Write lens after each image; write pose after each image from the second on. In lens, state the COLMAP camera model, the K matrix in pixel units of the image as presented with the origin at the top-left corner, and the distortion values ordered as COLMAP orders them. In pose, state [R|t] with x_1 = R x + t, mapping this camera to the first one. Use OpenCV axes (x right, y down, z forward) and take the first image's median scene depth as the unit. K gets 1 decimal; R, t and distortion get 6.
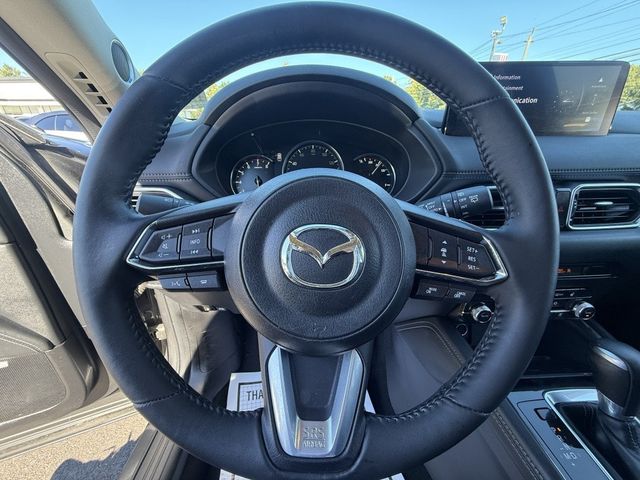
lens RADIAL K [[254.9, 0, 320.0], [0, 254.9, 240.0], [0, 0, 1]] dist [-0.002053, -0.000169]
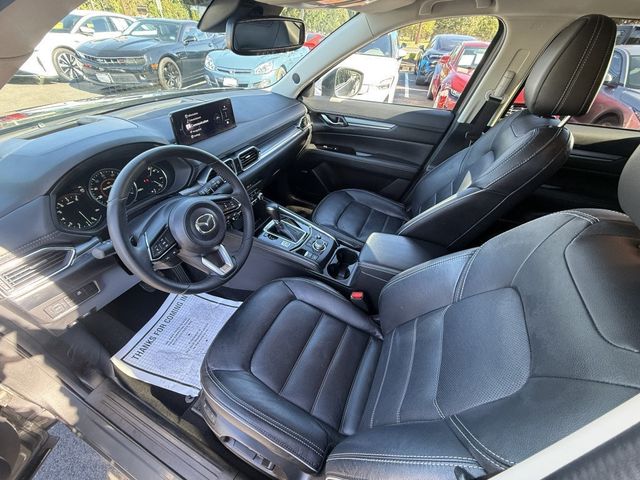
lens RADIAL K [[254.9, 0, 320.0], [0, 254.9, 240.0], [0, 0, 1]] dist [-0.002053, -0.000169]
pose [[0.453252, -0.554097, 0.698240, -0.848896], [0.309930, 0.832412, 0.459385, -0.402169], [-0.835767, 0.008188, 0.549023, -1.049371]]
